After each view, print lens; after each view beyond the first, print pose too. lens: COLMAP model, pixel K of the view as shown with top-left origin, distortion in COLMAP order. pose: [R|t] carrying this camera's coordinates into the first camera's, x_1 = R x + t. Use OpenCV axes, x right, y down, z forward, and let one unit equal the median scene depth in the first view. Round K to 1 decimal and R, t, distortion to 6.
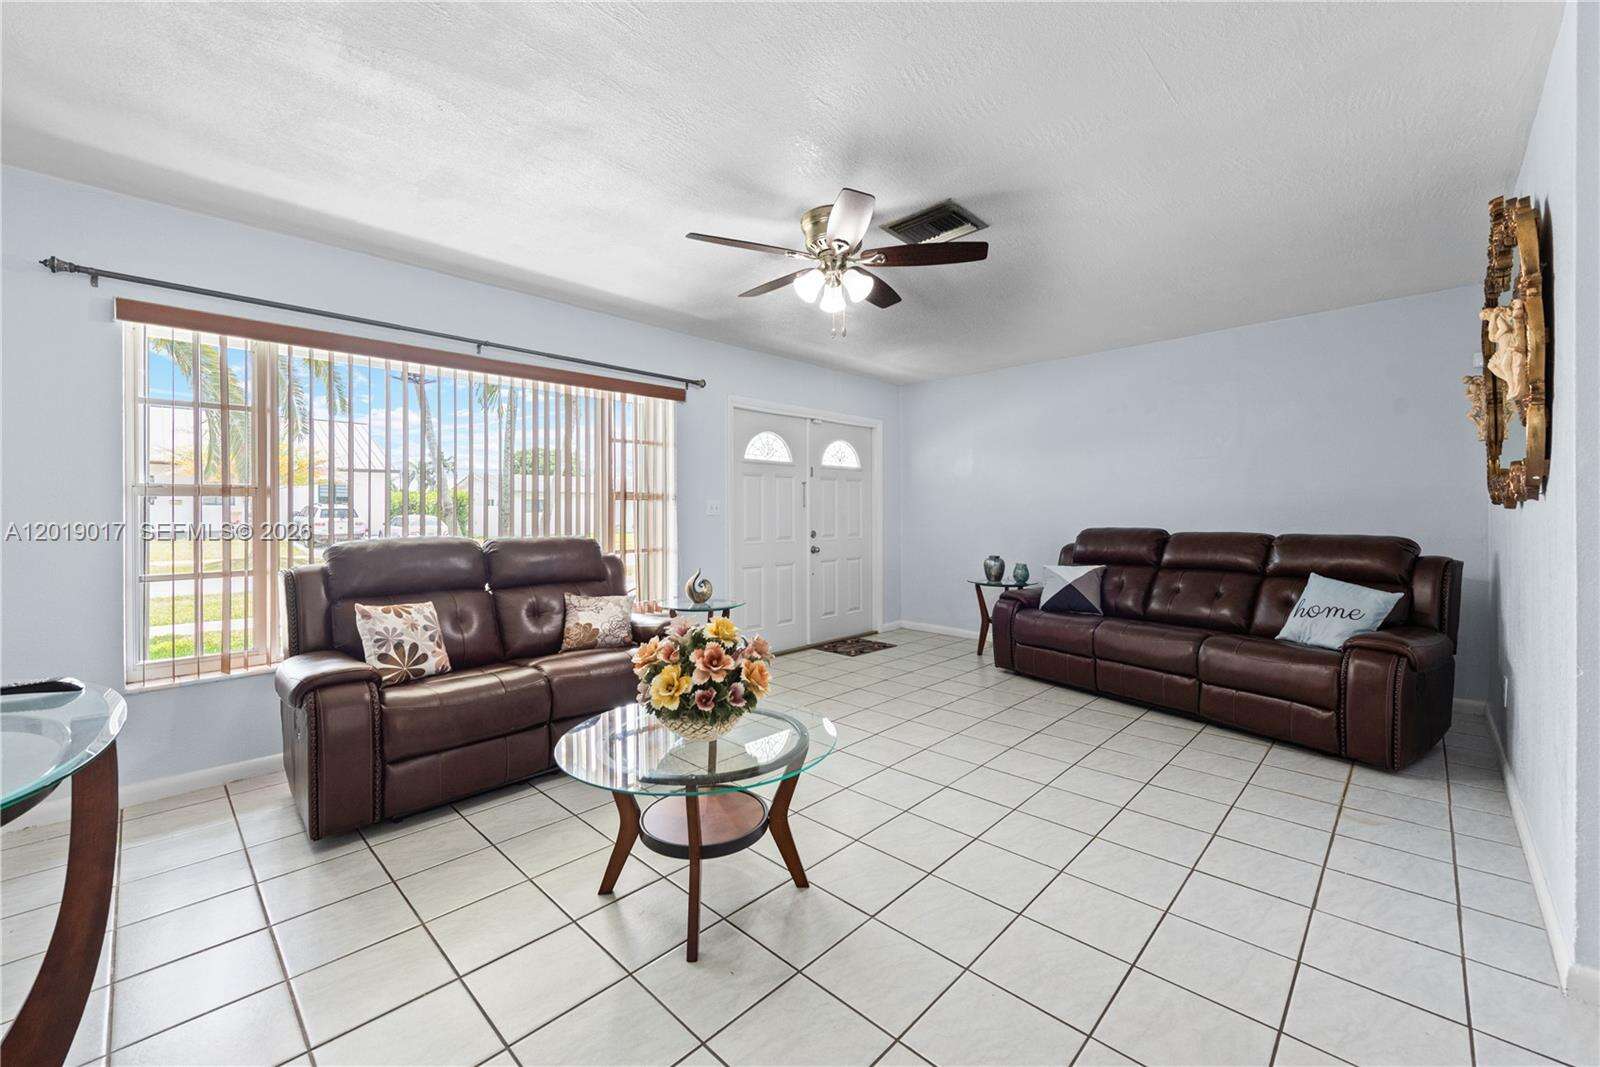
lens RADIAL K [[635.4, 0, 797.7], [0, 635.4, 510.9], [0, 0, 1]] dist [-0.009413, -0.000266]
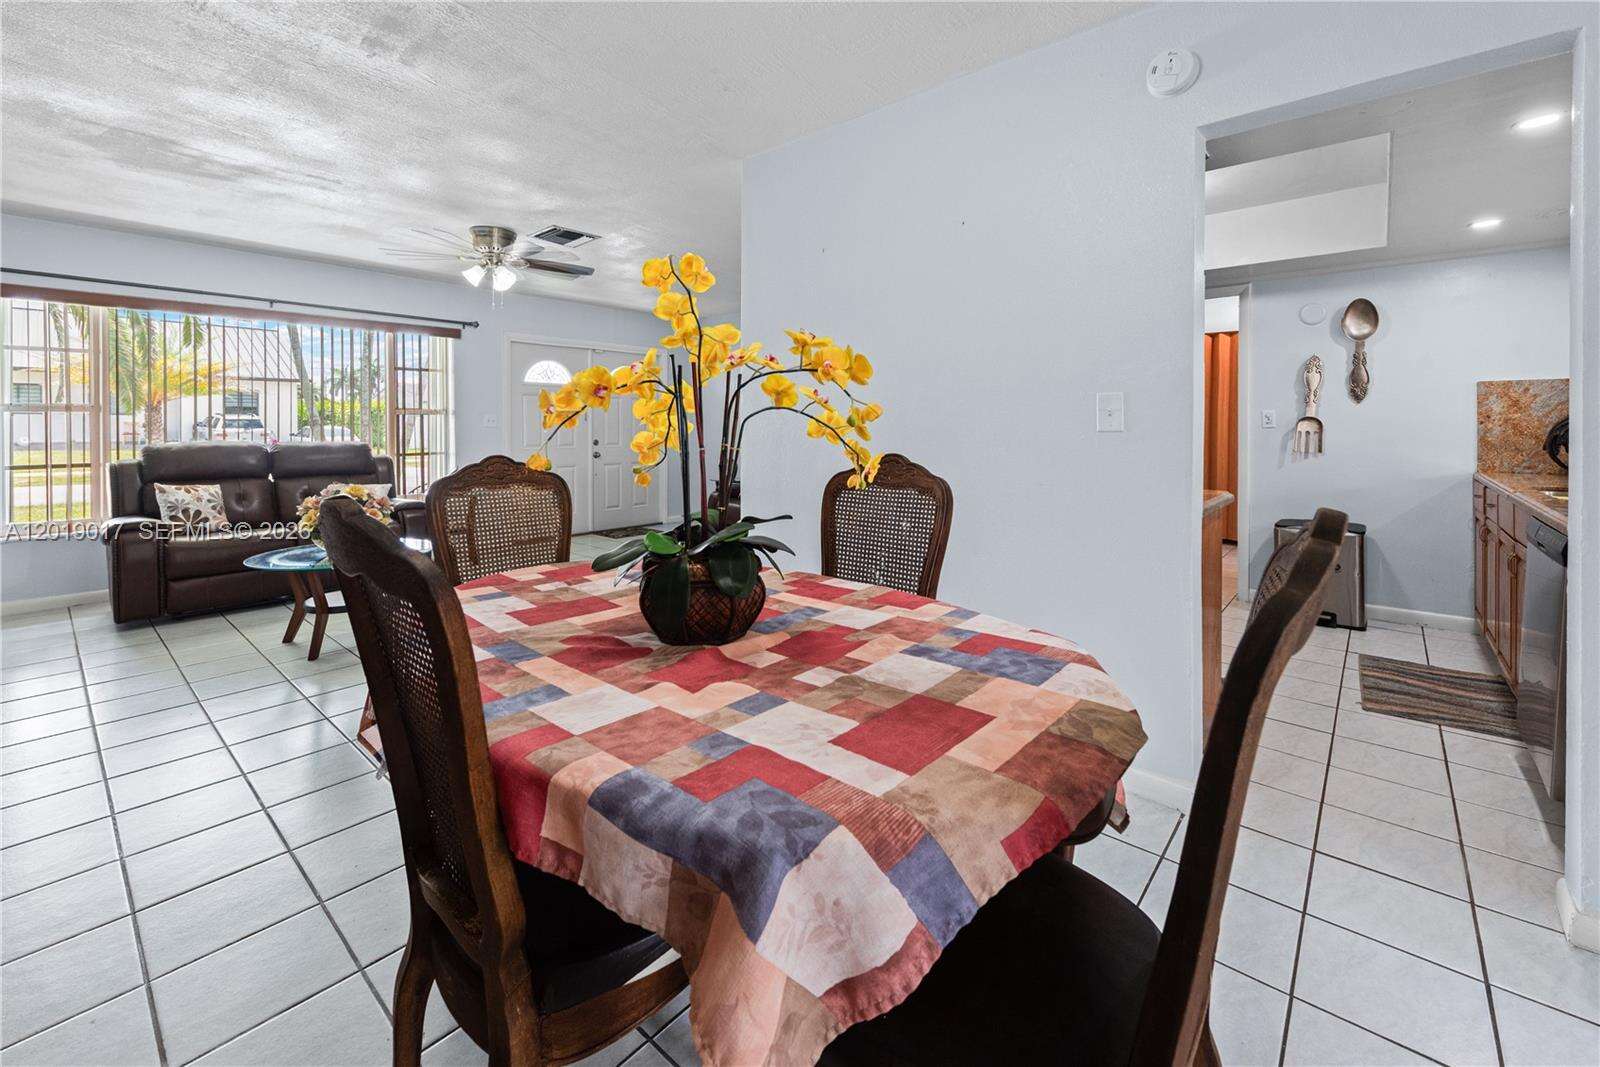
lens RADIAL K [[665.3, 0, 794.9], [0, 665.3, 428.7], [0, 0, 1]] dist [-0.002092, -0.000365]
pose [[0.998375, 0.002635, 0.056926, 0.690398], [-0.003165, 0.999952, 0.009226, -0.006094], [-0.056899, -0.009392, 0.998336, -0.635182]]
